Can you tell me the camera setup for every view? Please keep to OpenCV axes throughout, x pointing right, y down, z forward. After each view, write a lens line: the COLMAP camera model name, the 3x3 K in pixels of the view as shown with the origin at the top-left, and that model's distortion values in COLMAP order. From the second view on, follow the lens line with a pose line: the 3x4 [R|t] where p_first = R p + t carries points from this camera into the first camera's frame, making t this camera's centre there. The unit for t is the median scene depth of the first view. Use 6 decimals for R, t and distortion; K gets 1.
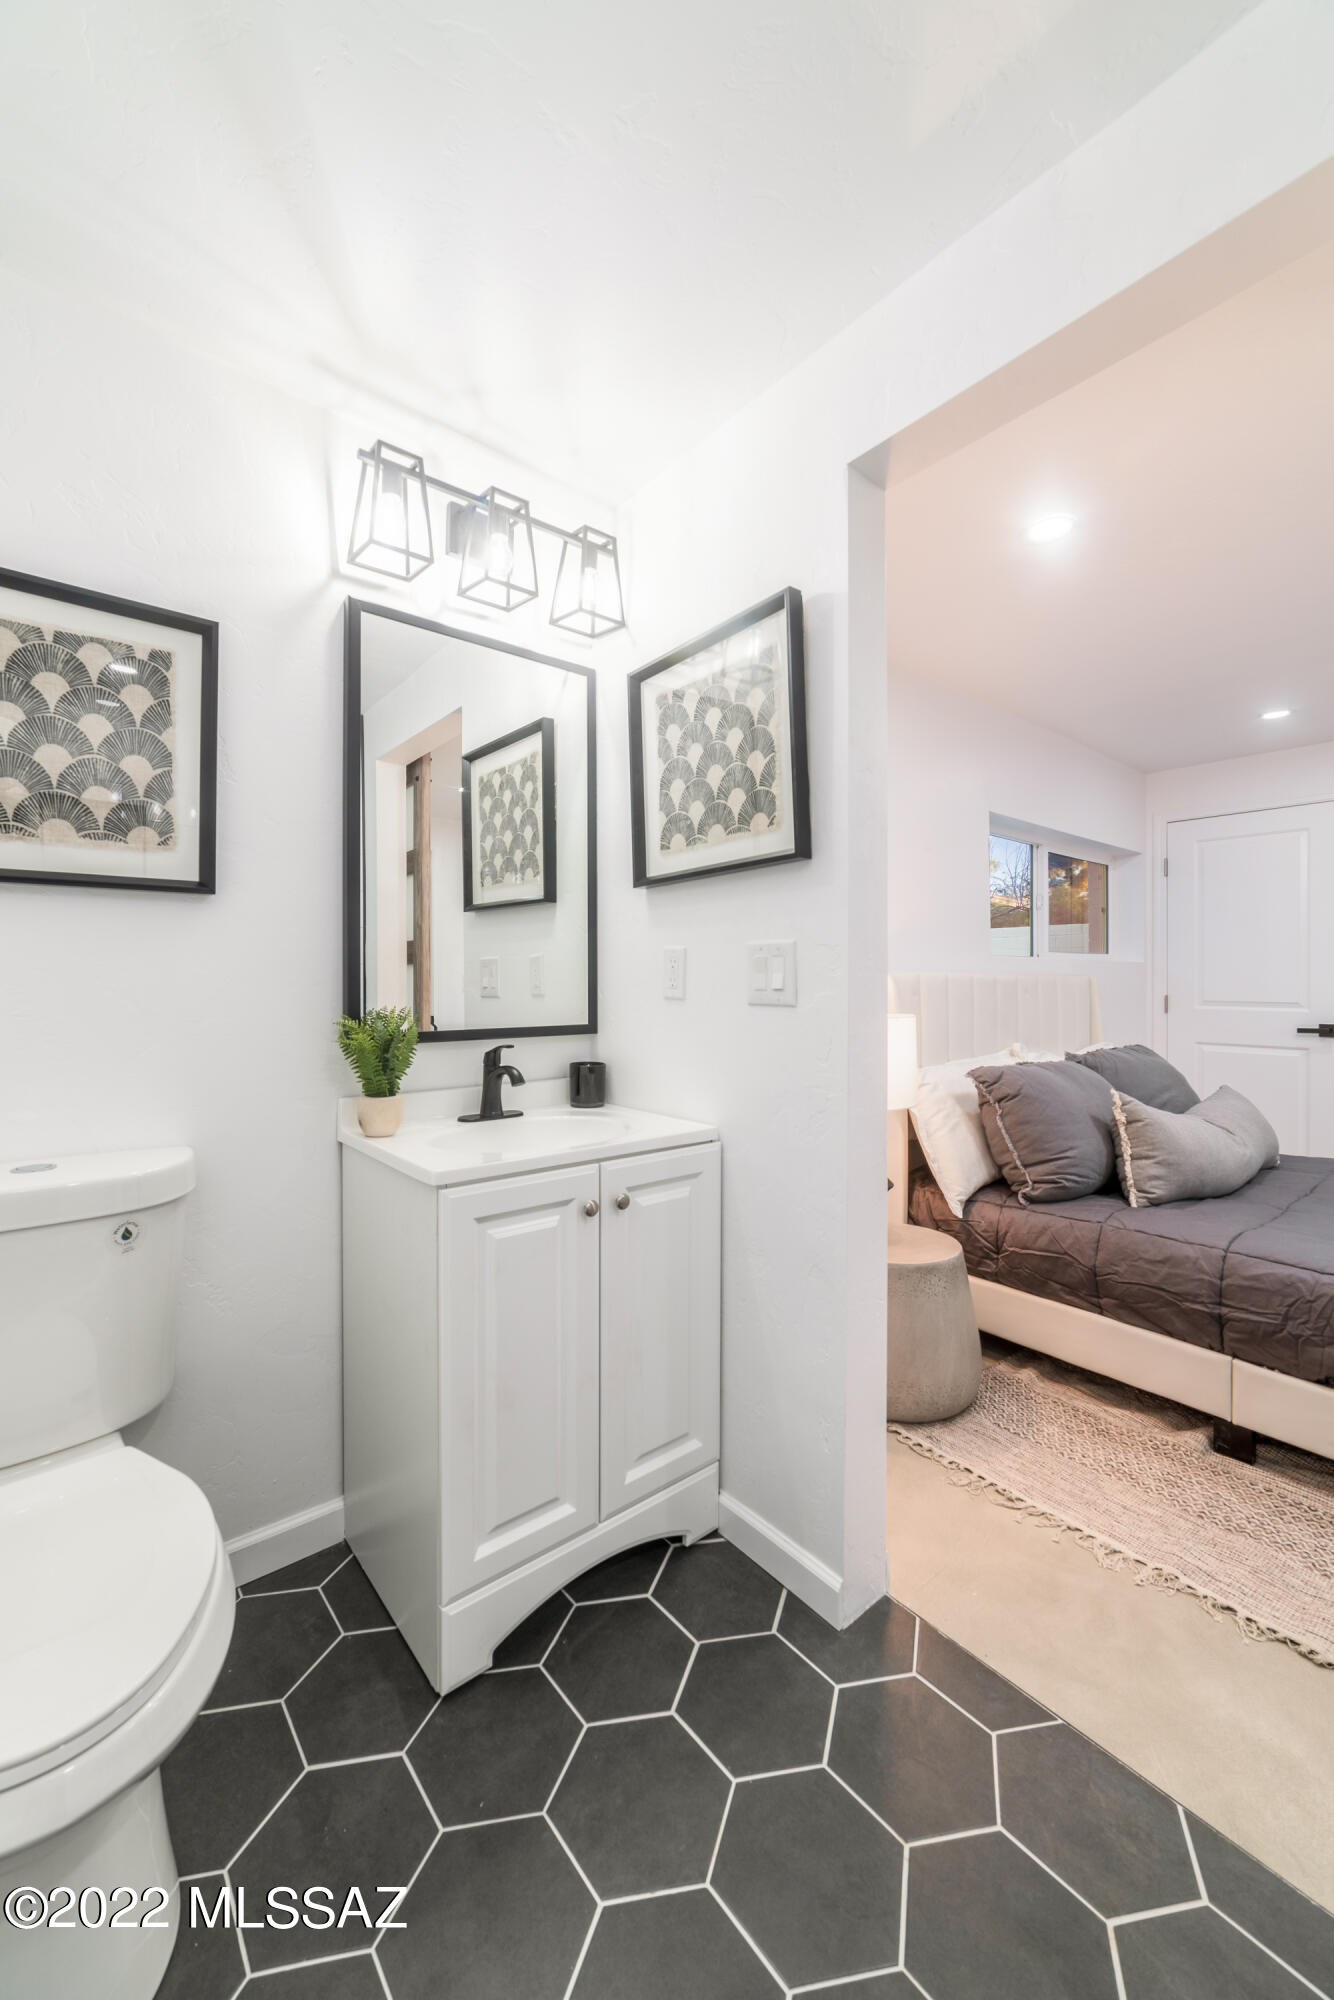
lens RADIAL K [[771.9, 0, 670.9], [0, 771.9, 949.7], [0, 0, 1]] dist [0.000674, 0.000066]
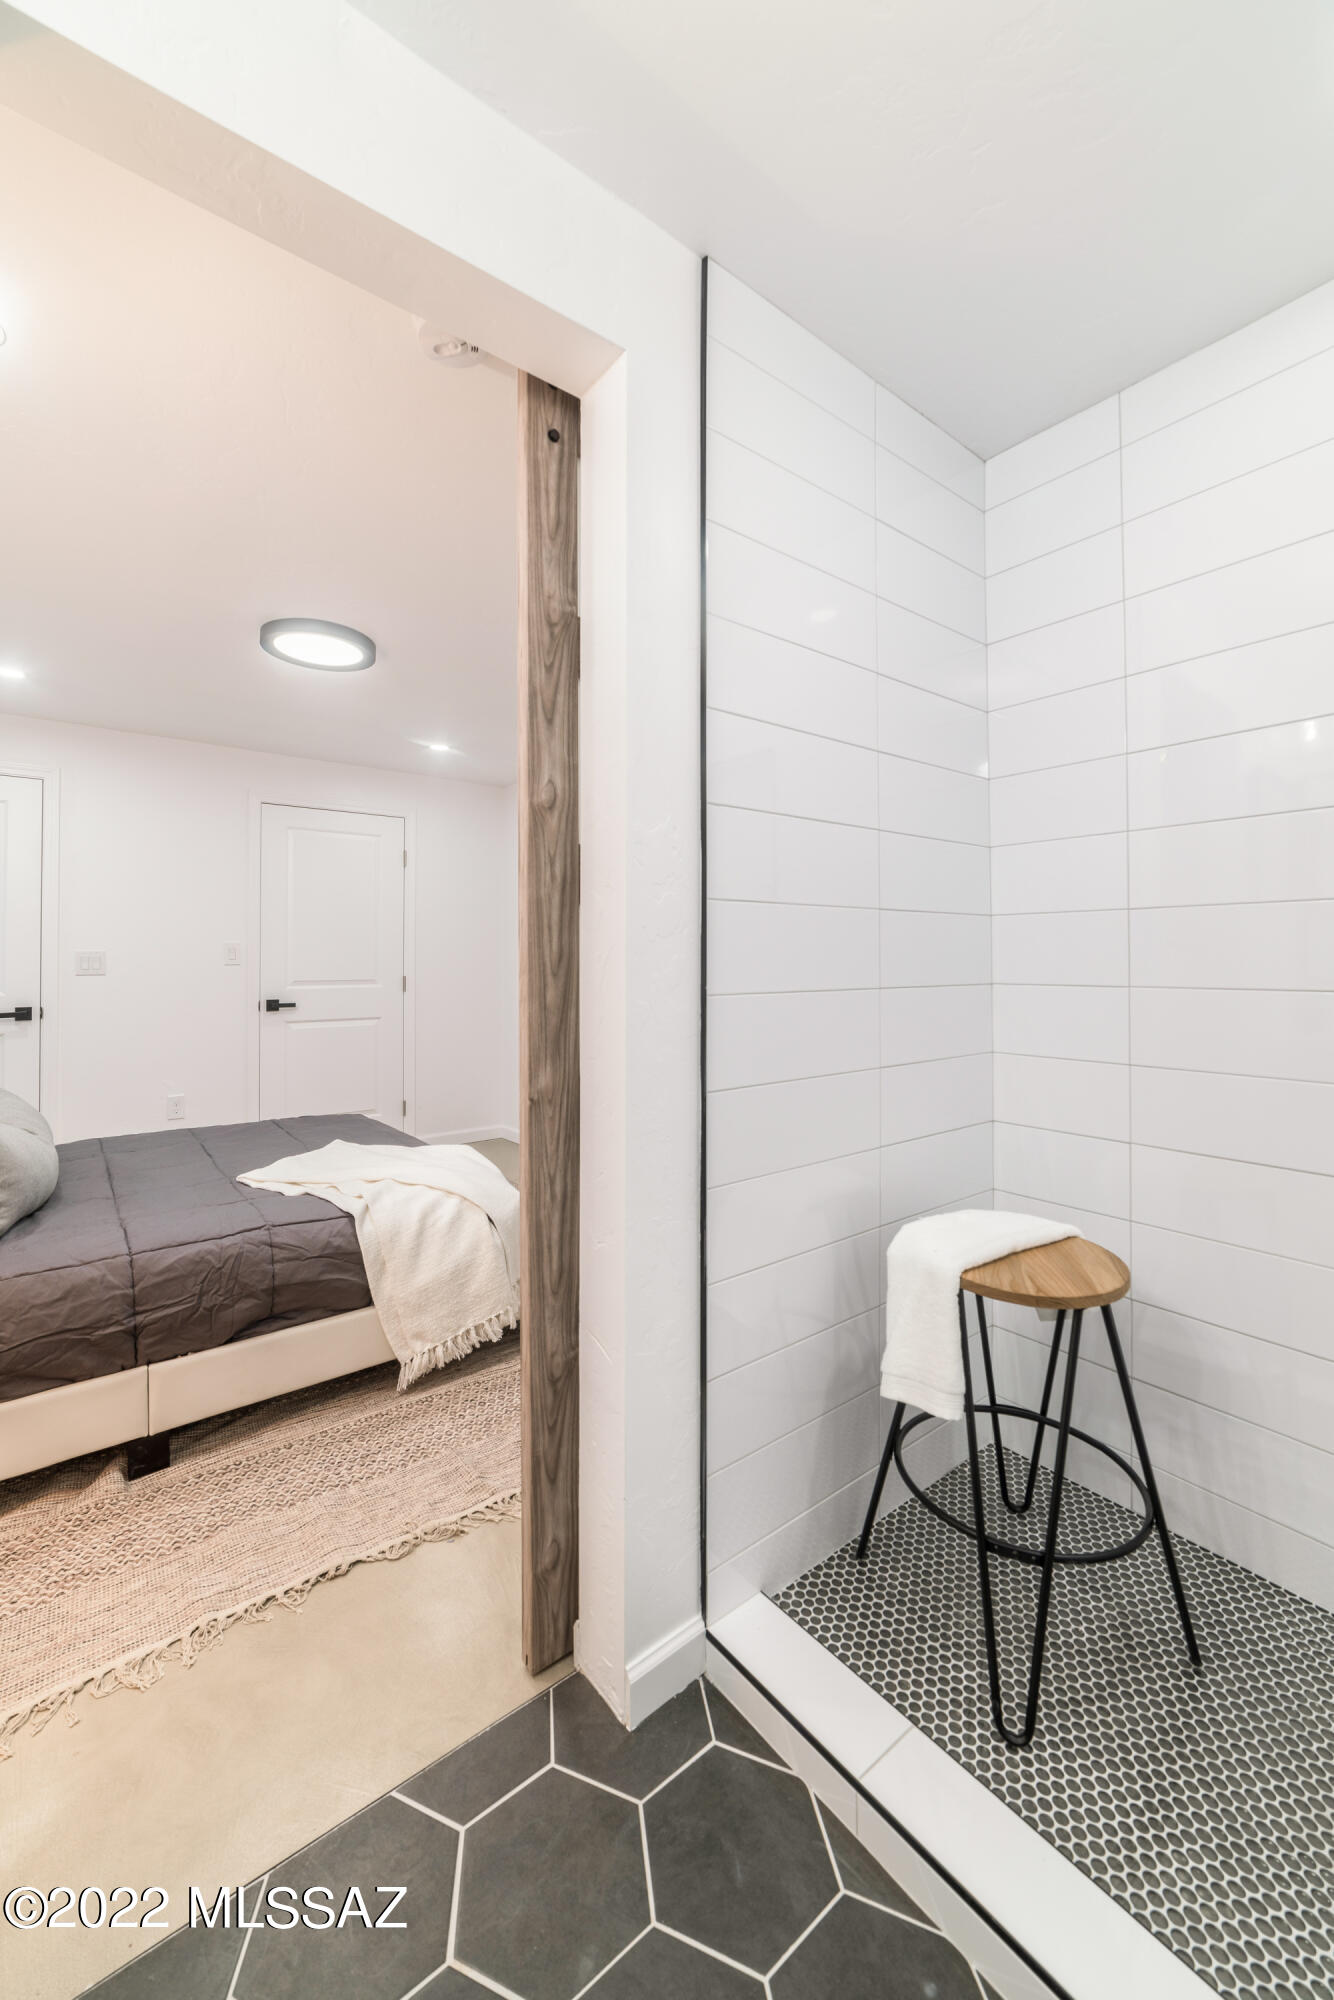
lens RADIAL K [[771.9, 0, 670.9], [0, 771.9, 949.7], [0, 0, 1]] dist [0.000674, 0.000066]
pose [[0.035065, 0.022288, 0.999136, -0.186622], [-0.042370, 0.998886, -0.020796, 0.024267], [-0.998486, -0.041604, 0.035970, 0.365326]]
